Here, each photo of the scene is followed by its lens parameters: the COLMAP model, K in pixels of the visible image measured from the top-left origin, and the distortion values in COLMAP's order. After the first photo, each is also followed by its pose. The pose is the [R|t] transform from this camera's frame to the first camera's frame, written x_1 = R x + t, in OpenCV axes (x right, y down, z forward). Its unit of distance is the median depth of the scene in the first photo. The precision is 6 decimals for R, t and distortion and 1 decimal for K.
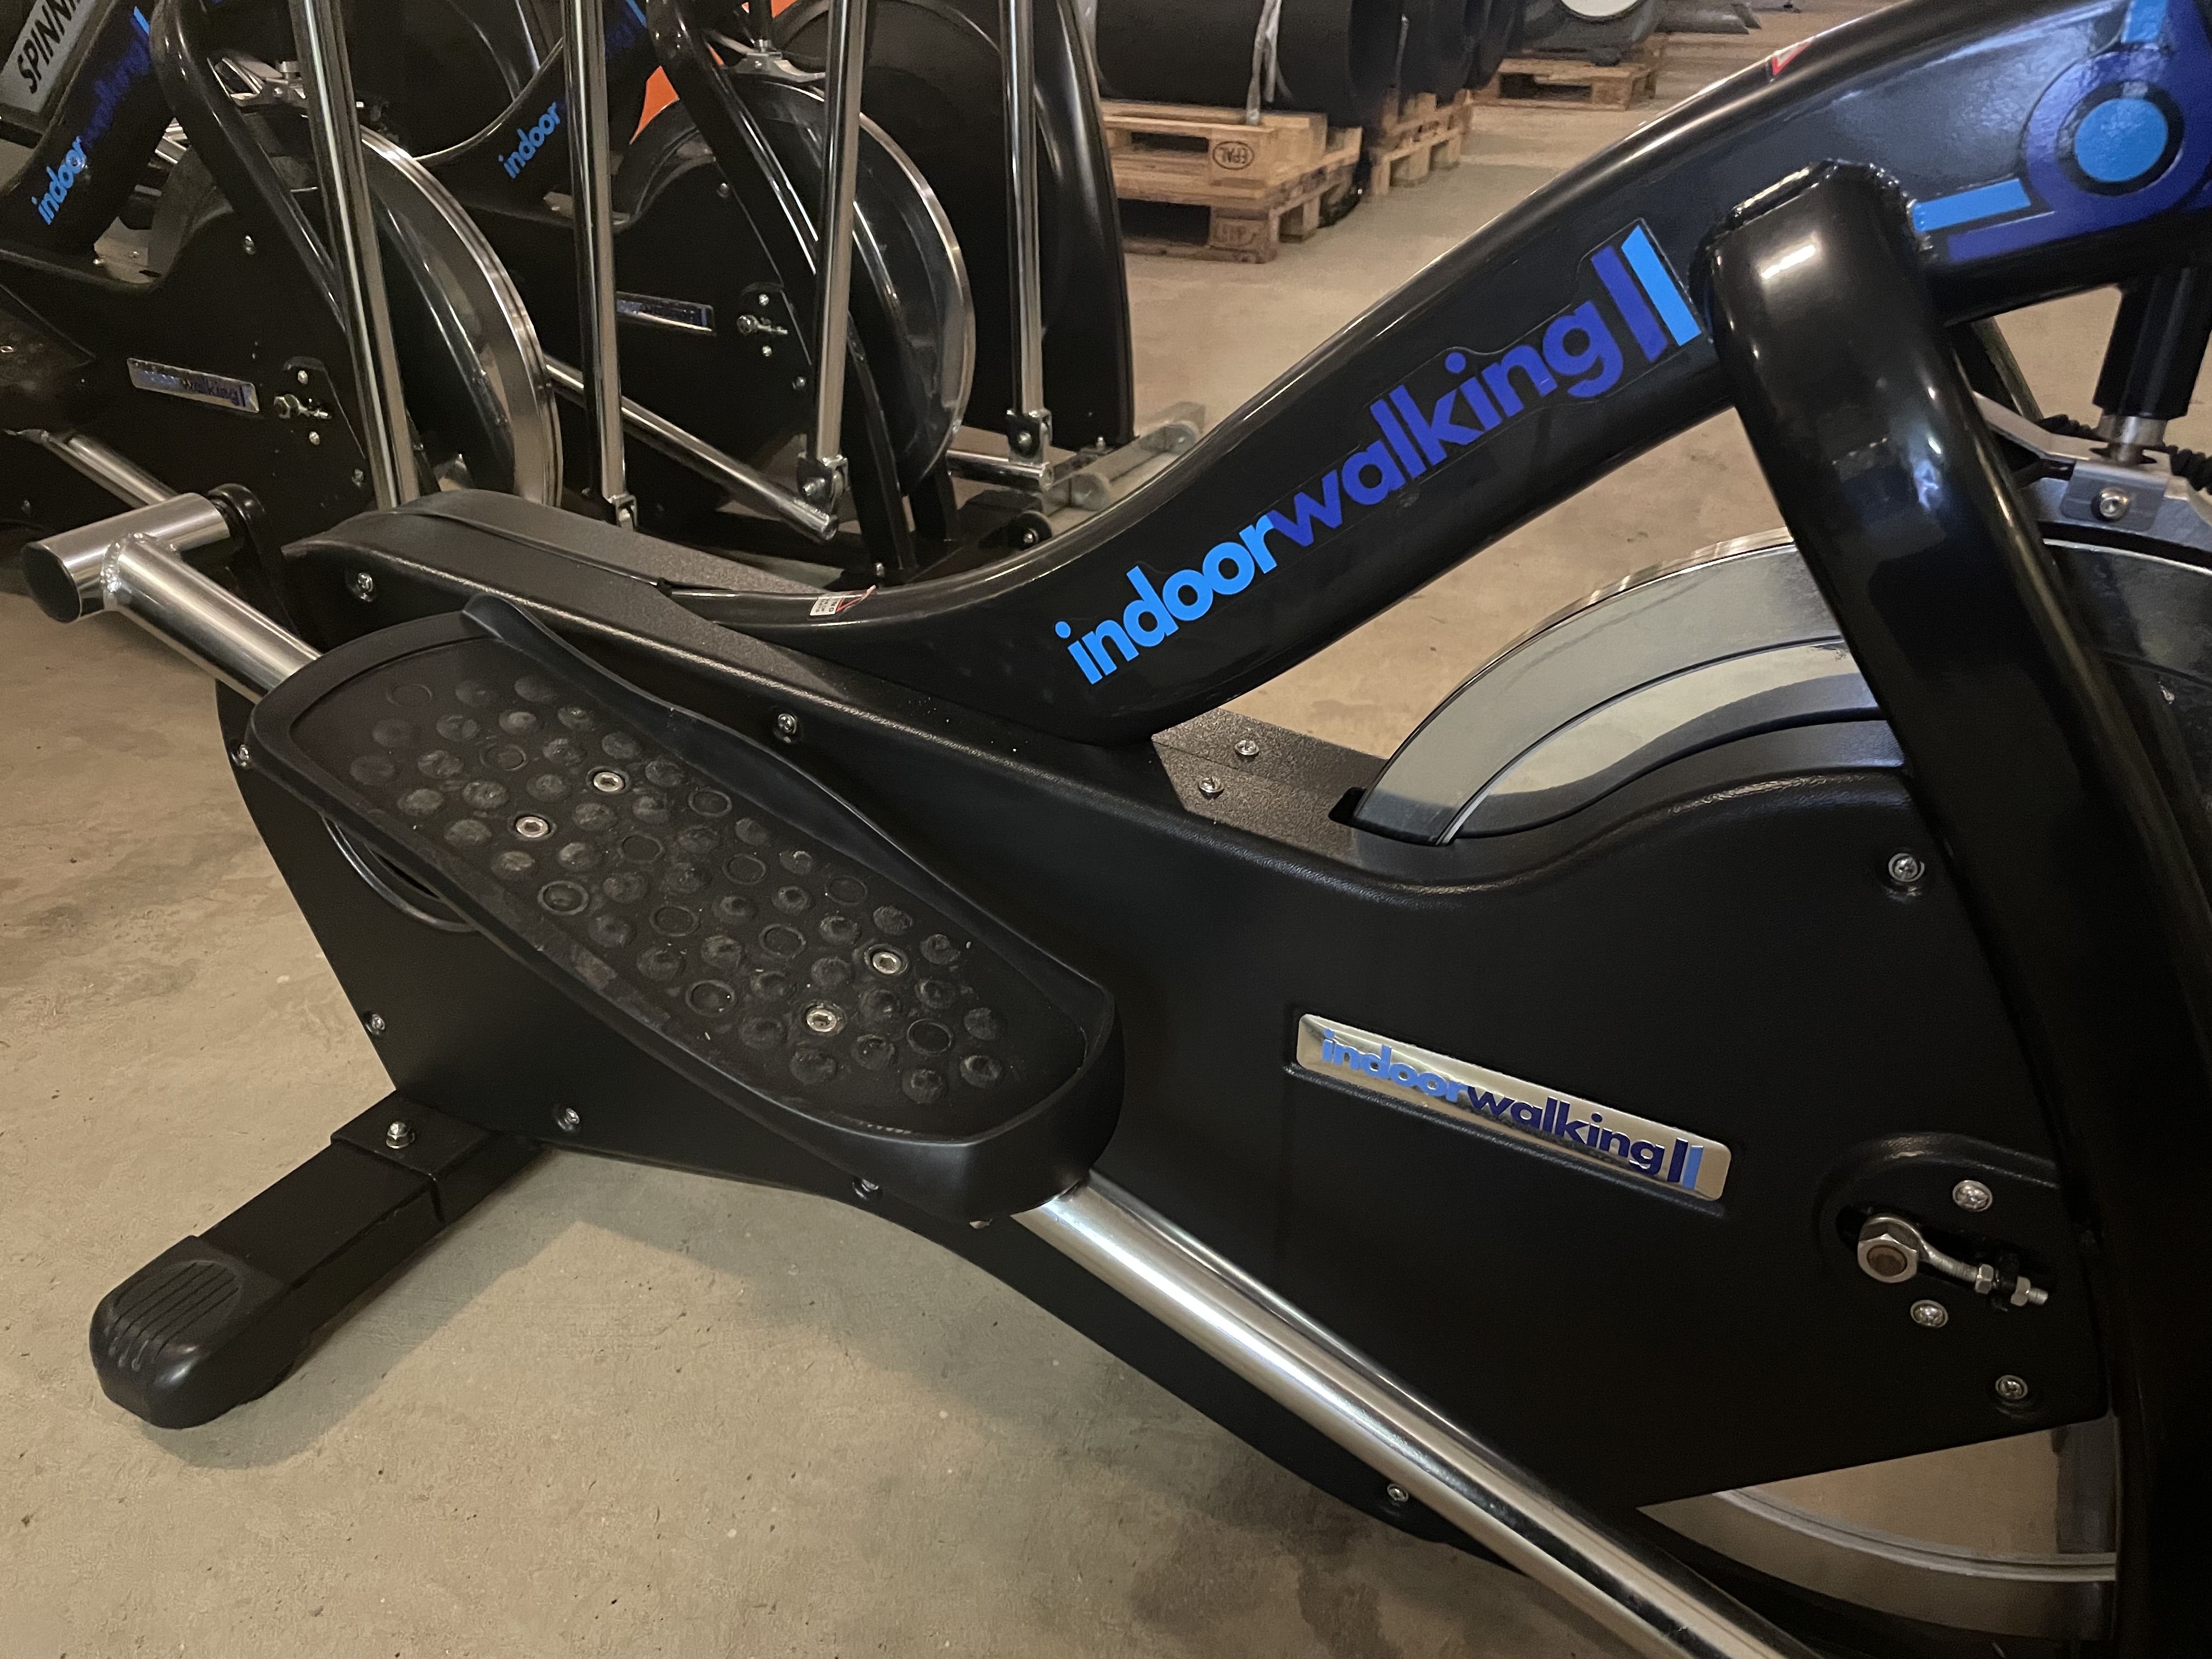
lens RADIAL K [[1709.2, 0, 1092.1], [0, 1709.2, 818.3], [0, 0, 1]] dist [0.062787, -0.094810]
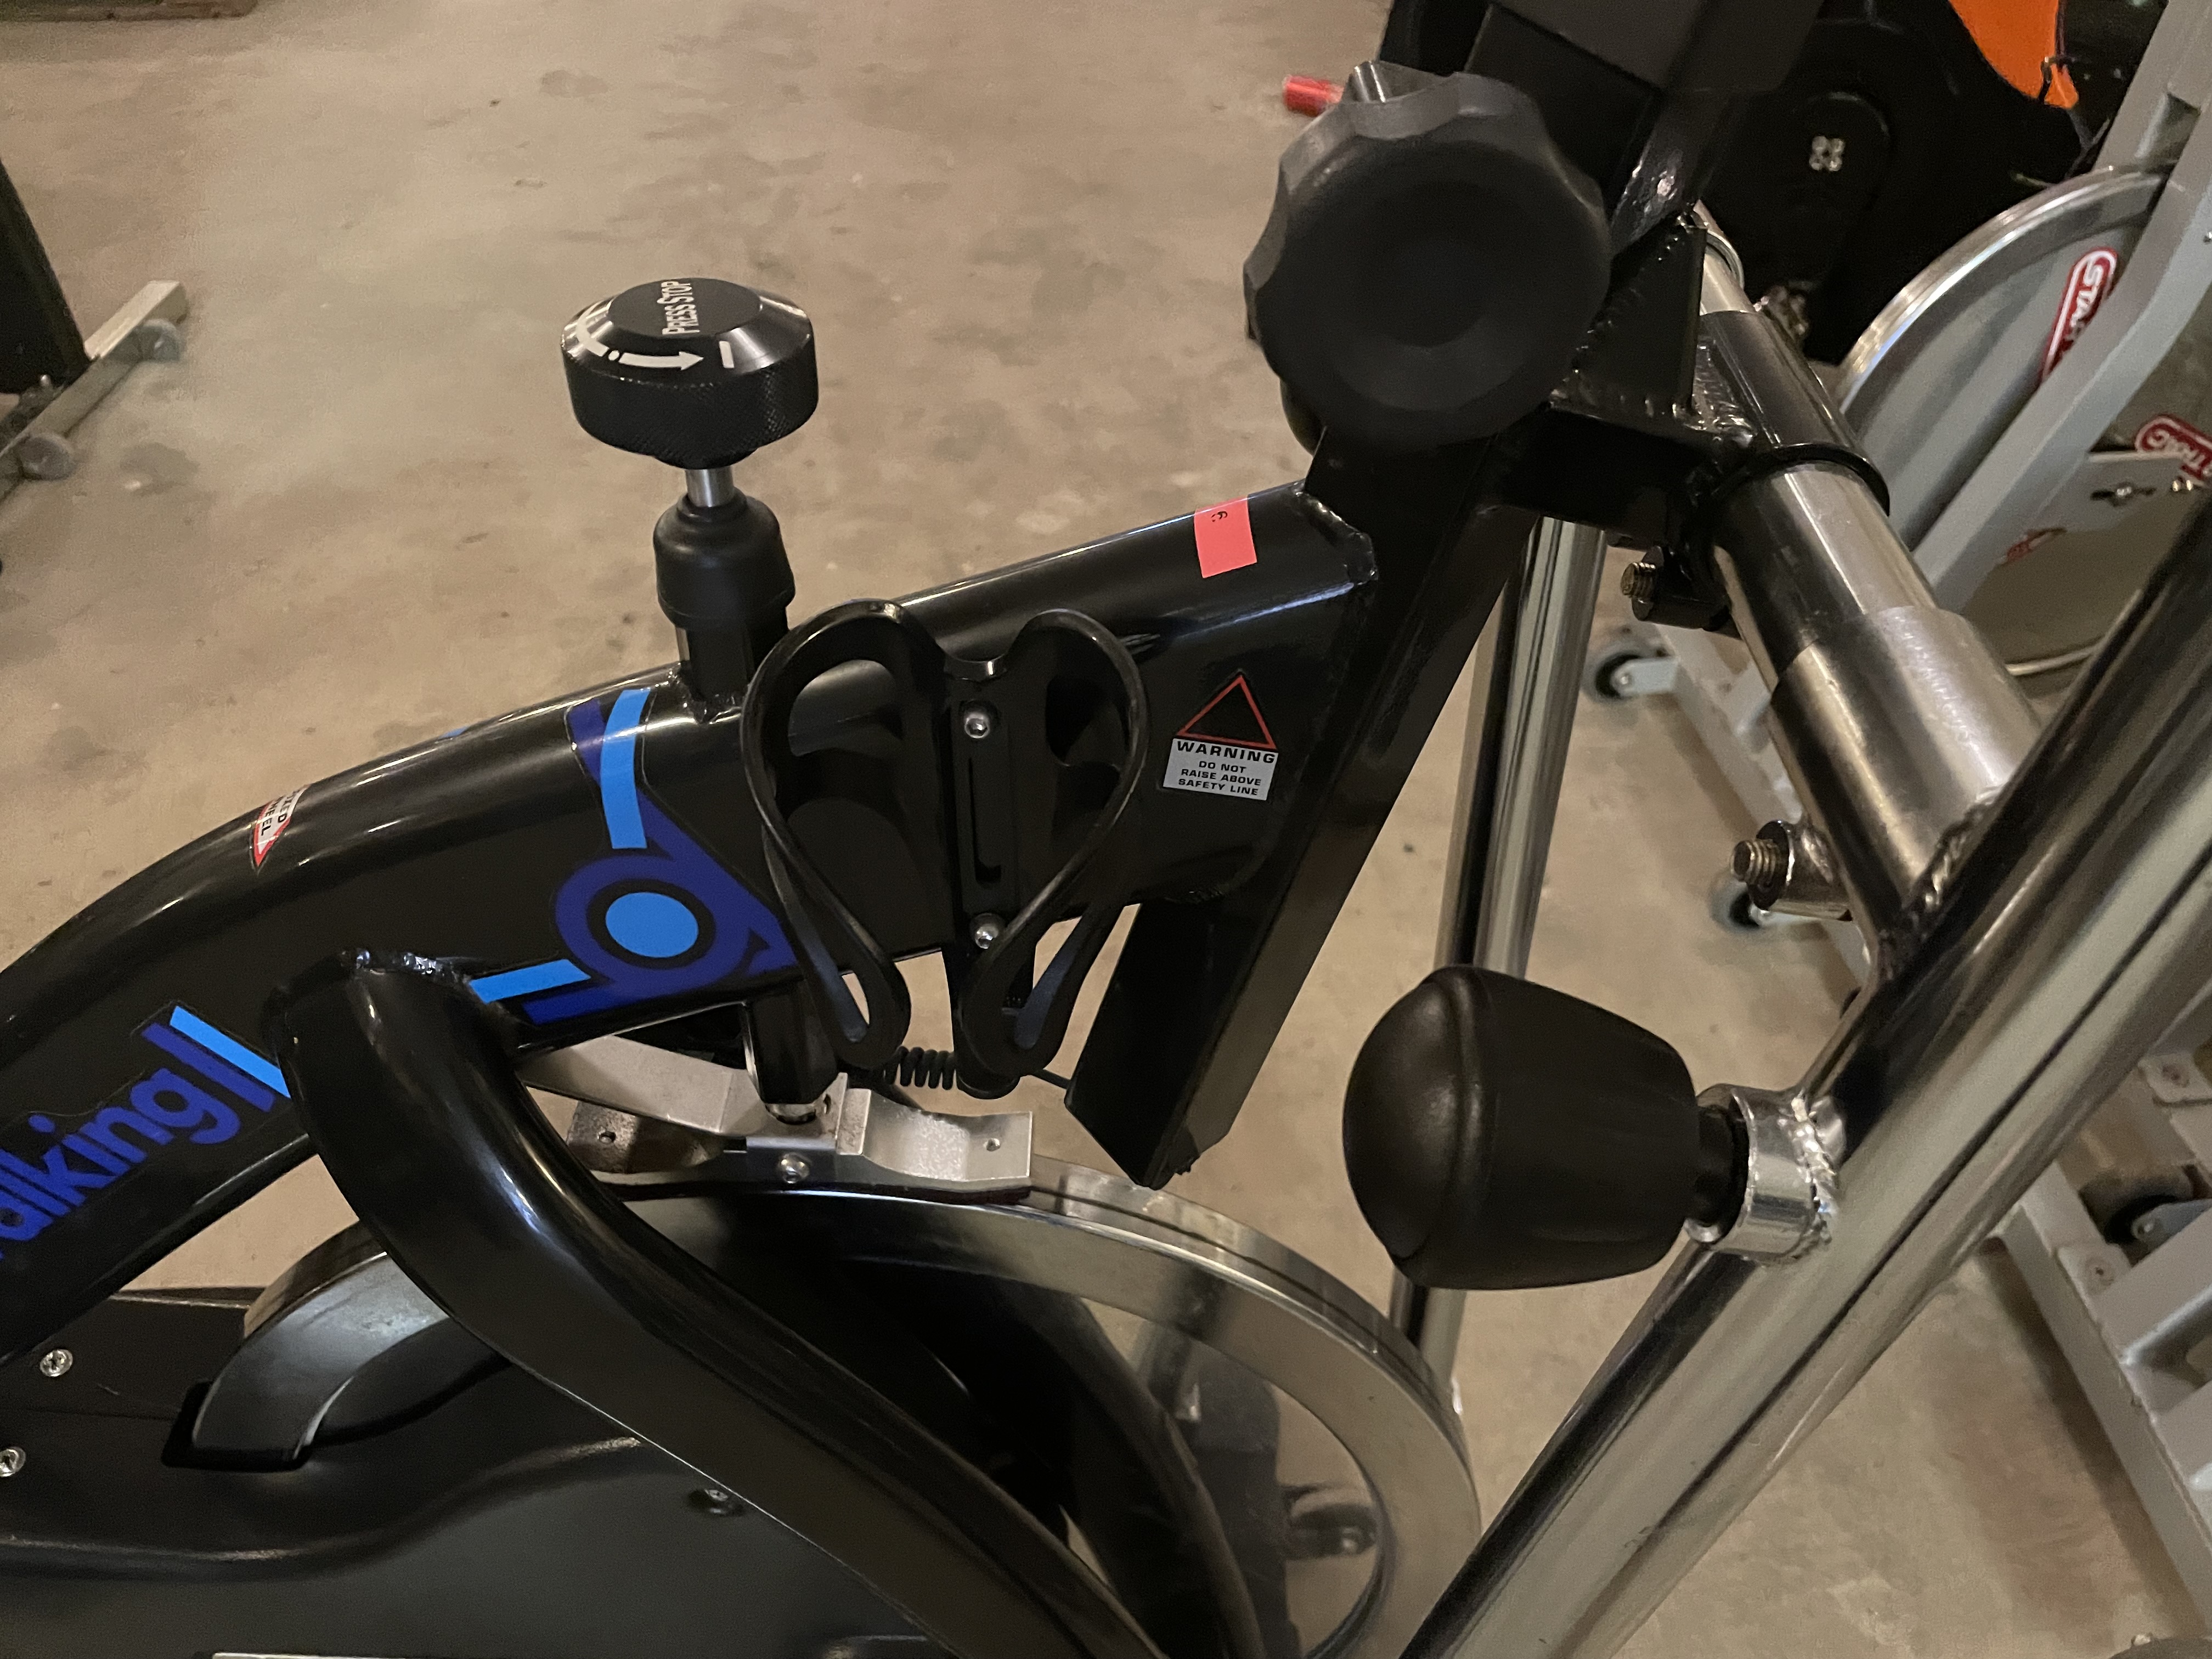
lens RADIAL K [[1709.2, 0, 1119.7], [0, 1709.2, 830.8], [0, 0, 1]] dist [0.062787, -0.094810]
pose [[0.887741, -0.287540, 0.359496, 0.371713], [0.202249, 0.945140, 0.256527, -0.454630], [-0.413536, -0.155021, 0.897194, 0.078471]]
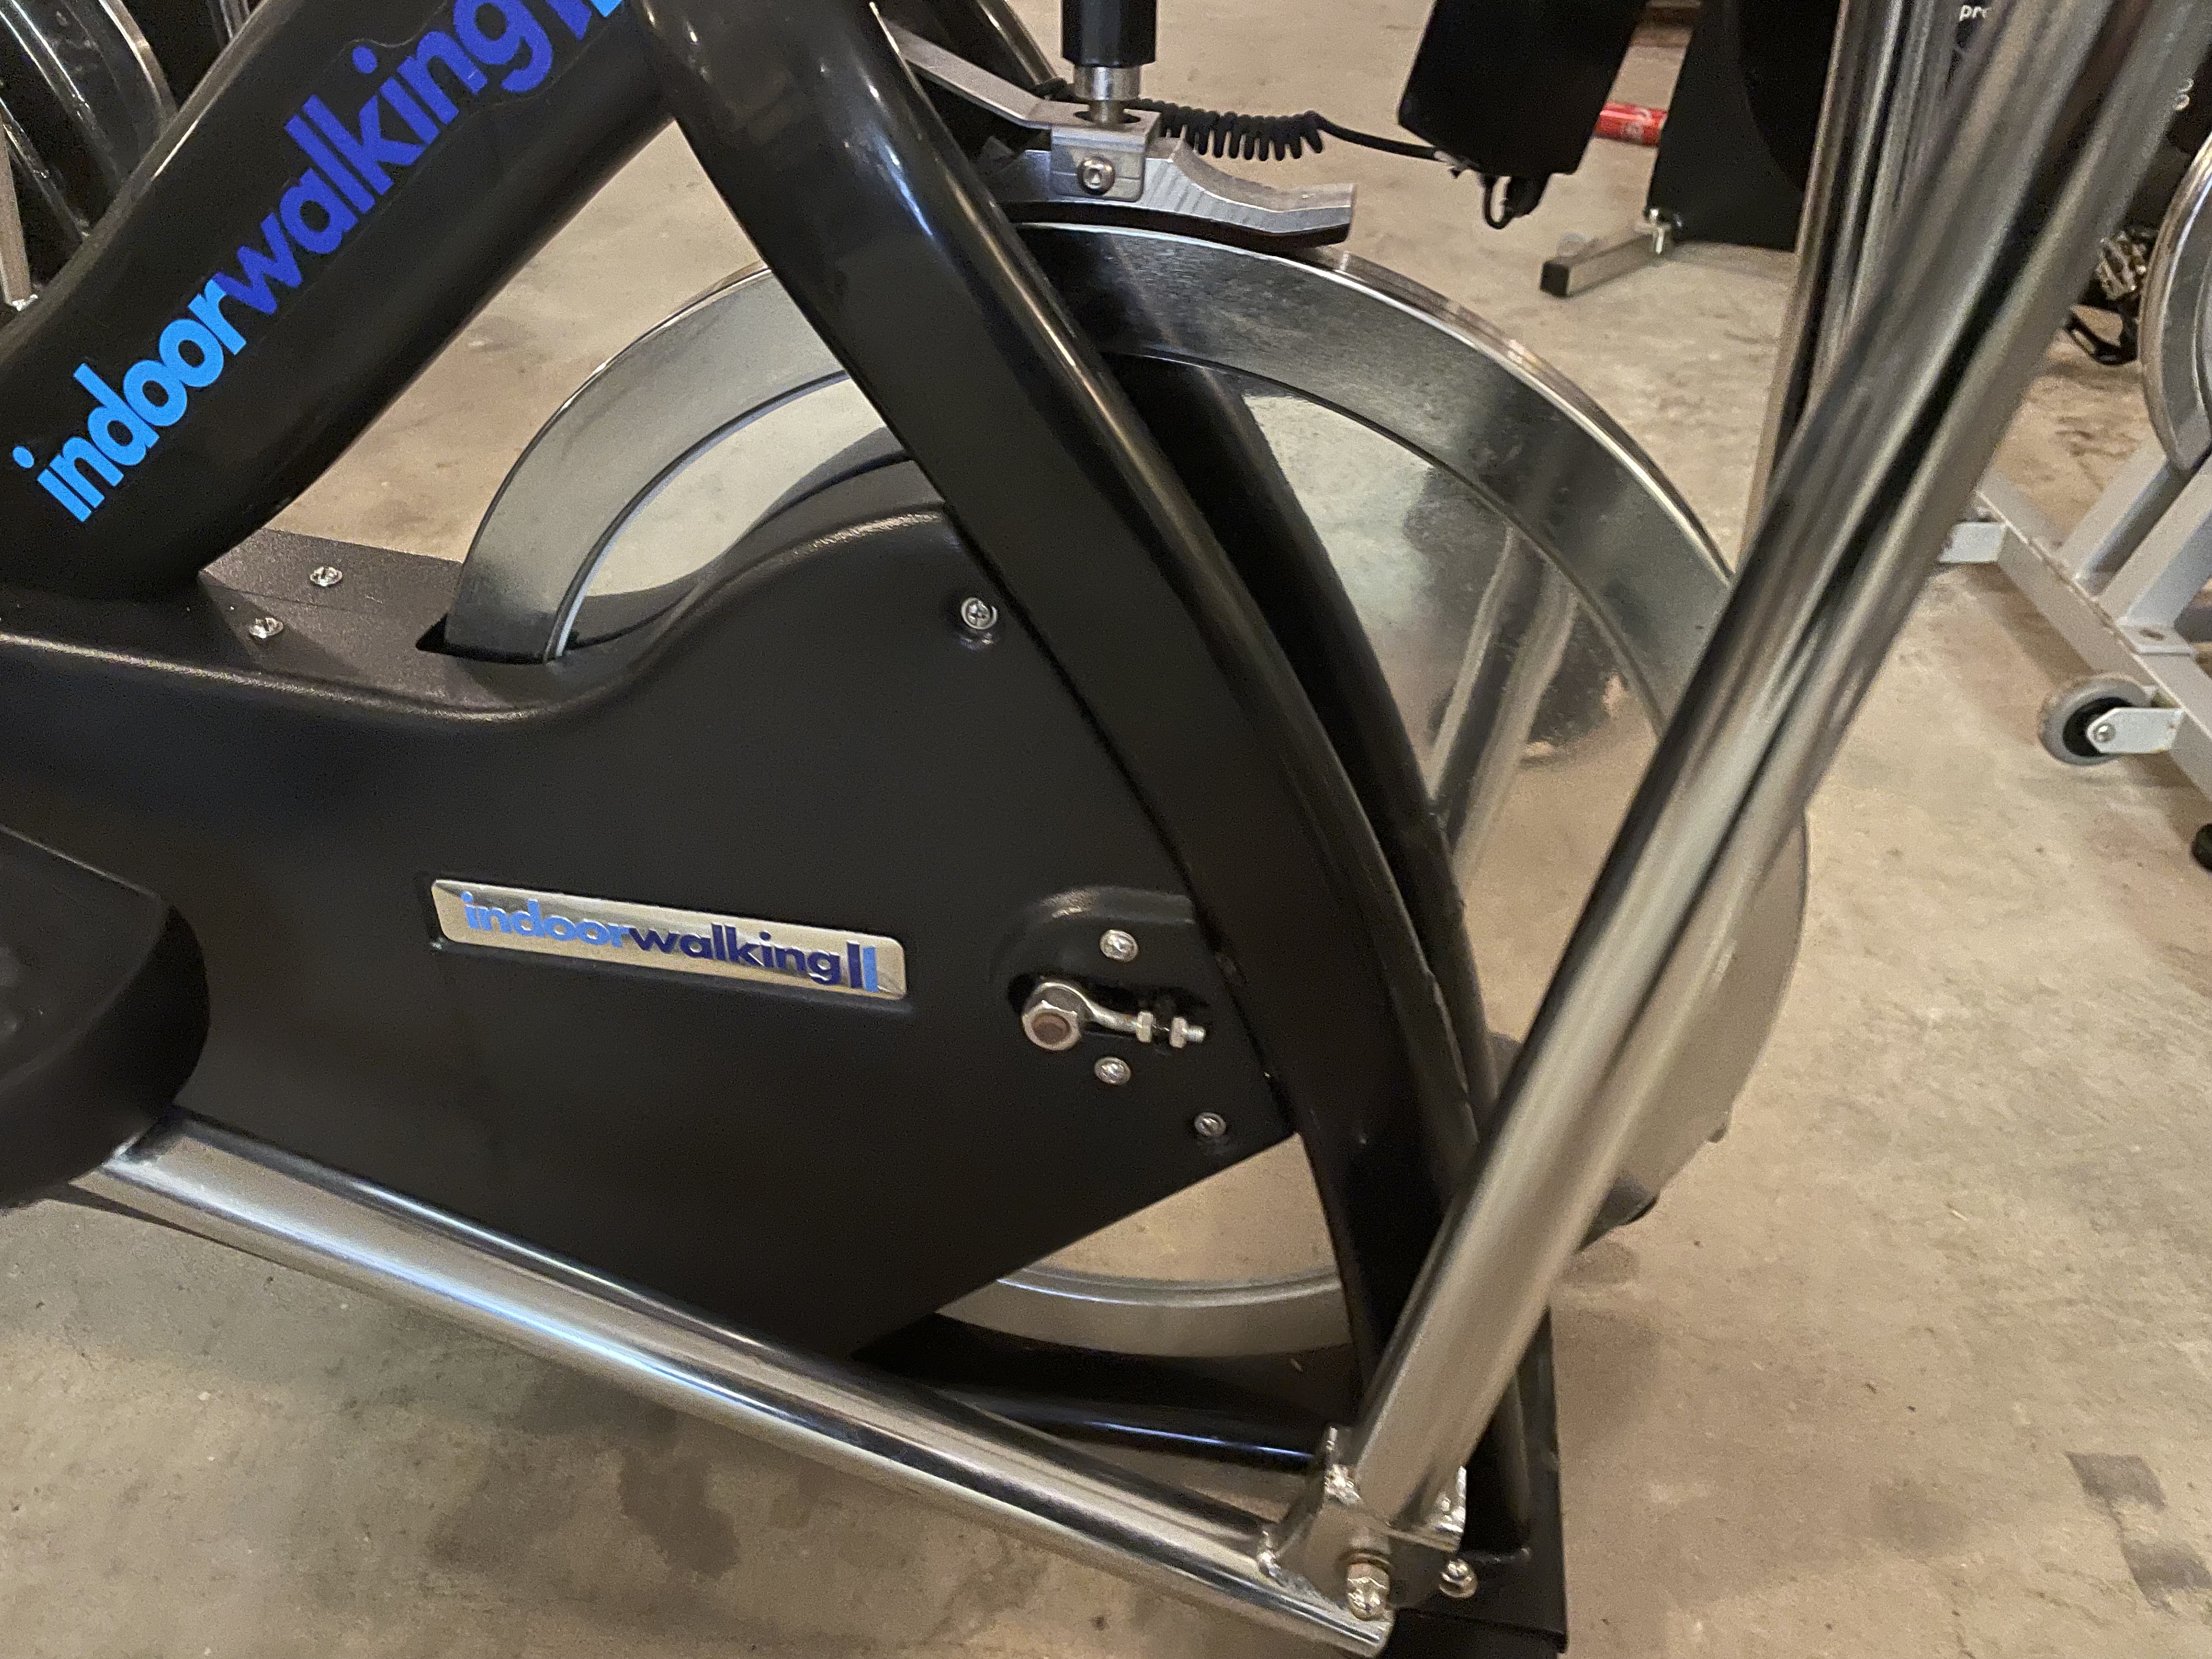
lens RADIAL K [[1709.2, 0, 1123.8], [0, 1709.2, 838.7], [0, 0, 1]] dist [0.062787, -0.094810]
pose [[0.949286, -0.171728, 0.263375, 0.248433], [0.141819, 0.981479, 0.128789, 0.035370], [-0.280613, -0.084906, 0.956058, 0.089895]]
